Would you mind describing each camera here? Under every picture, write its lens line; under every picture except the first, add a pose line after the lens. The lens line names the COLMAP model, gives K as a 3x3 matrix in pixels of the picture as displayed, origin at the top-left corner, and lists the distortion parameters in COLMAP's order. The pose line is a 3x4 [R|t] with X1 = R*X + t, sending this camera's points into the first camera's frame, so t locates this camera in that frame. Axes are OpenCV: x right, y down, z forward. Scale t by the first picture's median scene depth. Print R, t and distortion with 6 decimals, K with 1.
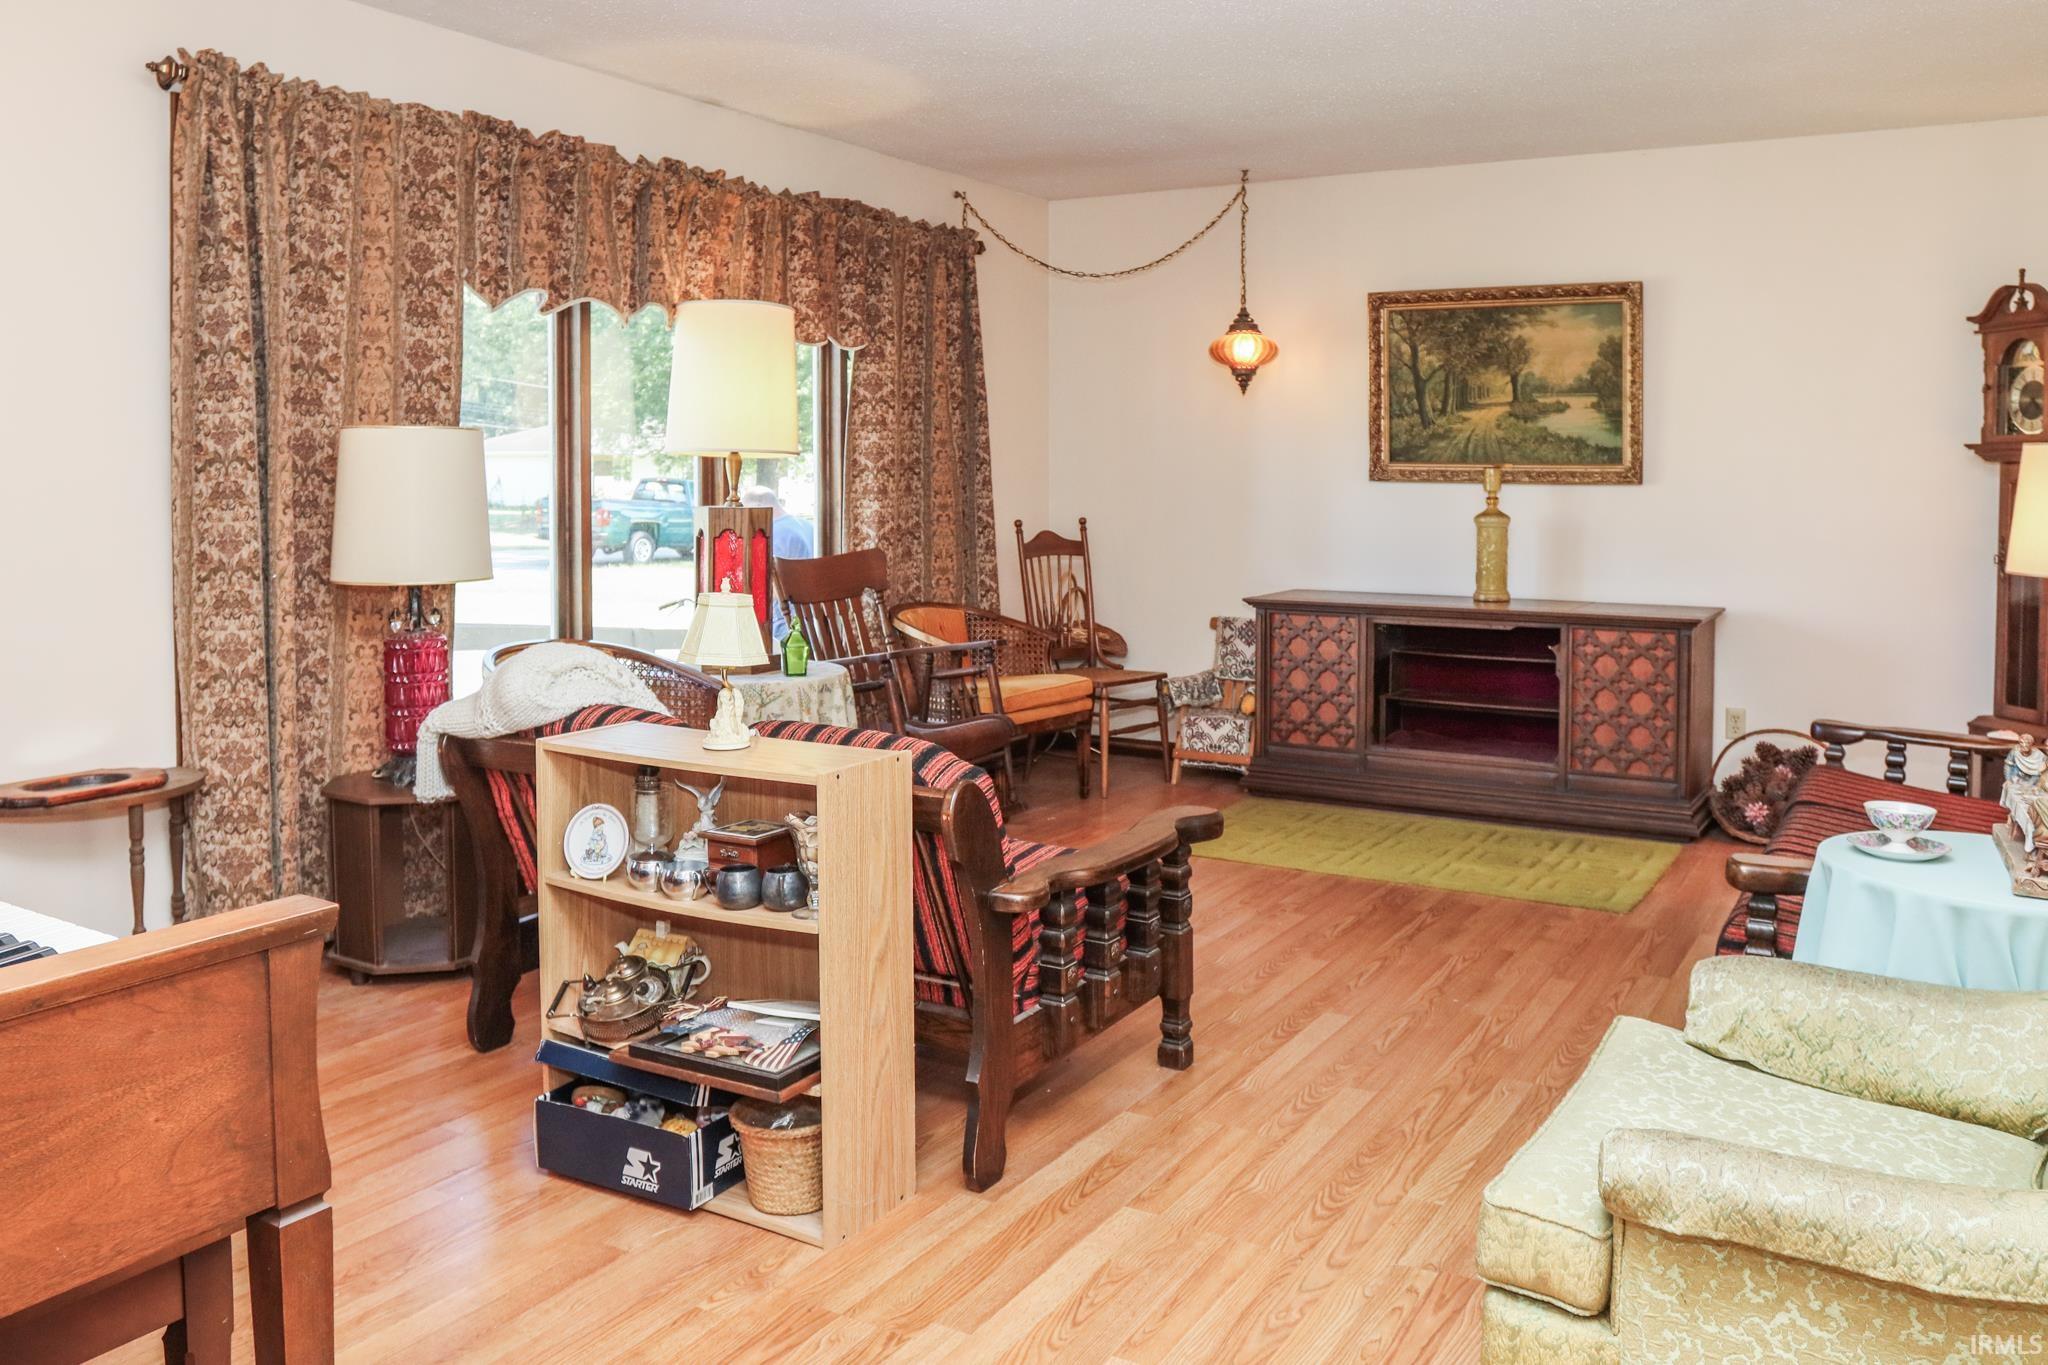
lens RADIAL K [[1626.6, 0, 1024.0], [0, 1626.6, 682.5], [0, 0, 1]] dist [-0.083951, 0.056471]
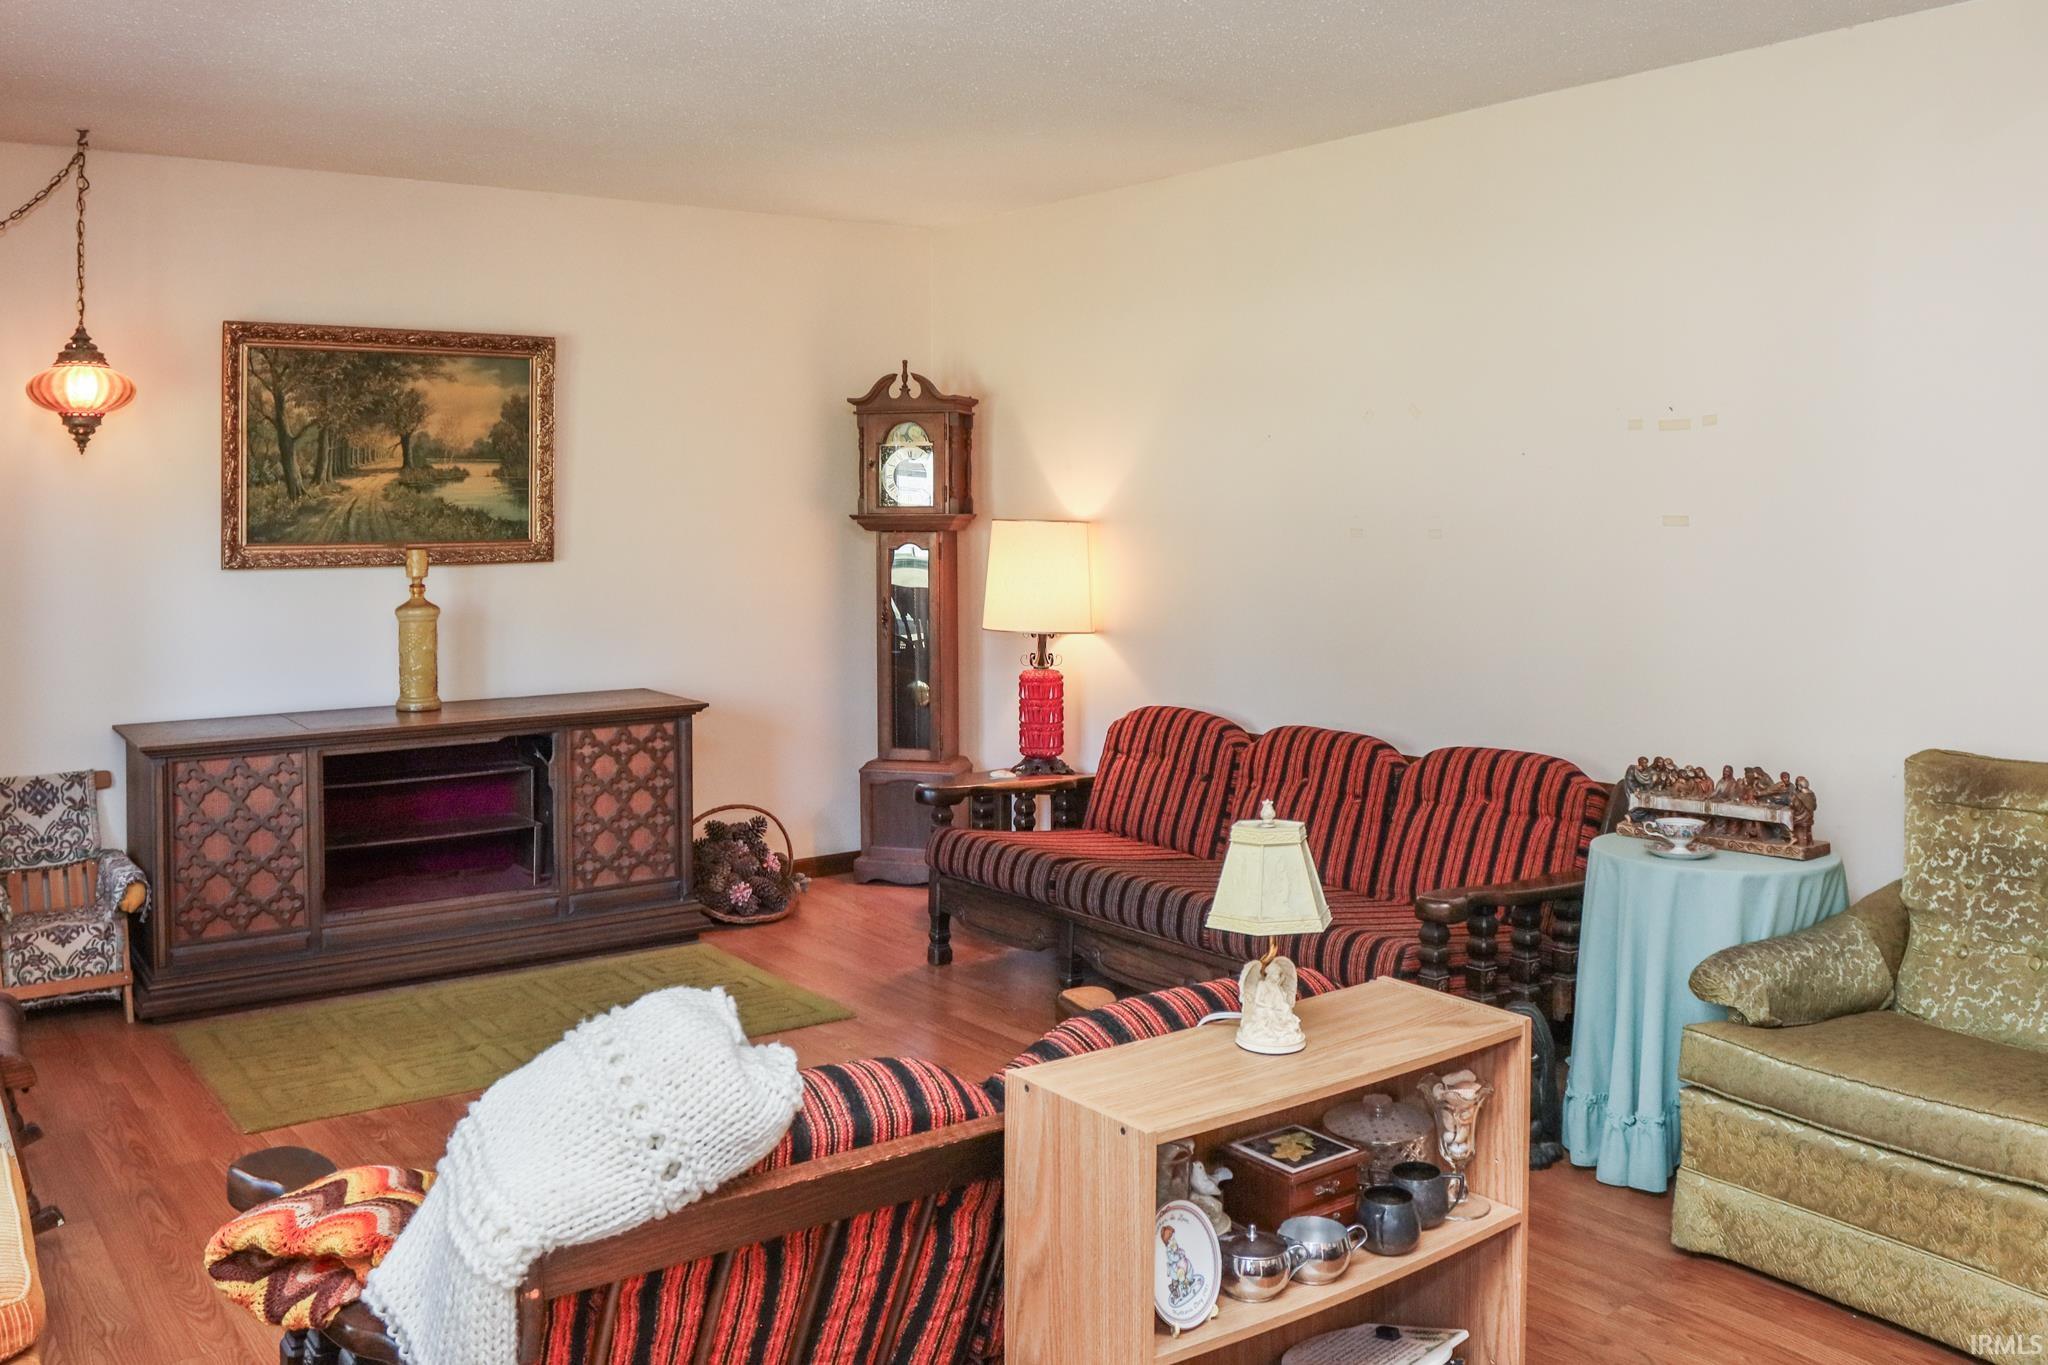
lens RADIAL K [[1762.5, 0, 1058.3], [0, 1762.5, 654.2], [0, 0, 1]] dist [-0.059077, 0.008627]
pose [[0.385663, -0.083791, 0.918827, -0.397665], [0.122298, 0.991723, 0.039106, -0.073305], [-0.914498, 0.097289, 0.392719, 0.350389]]
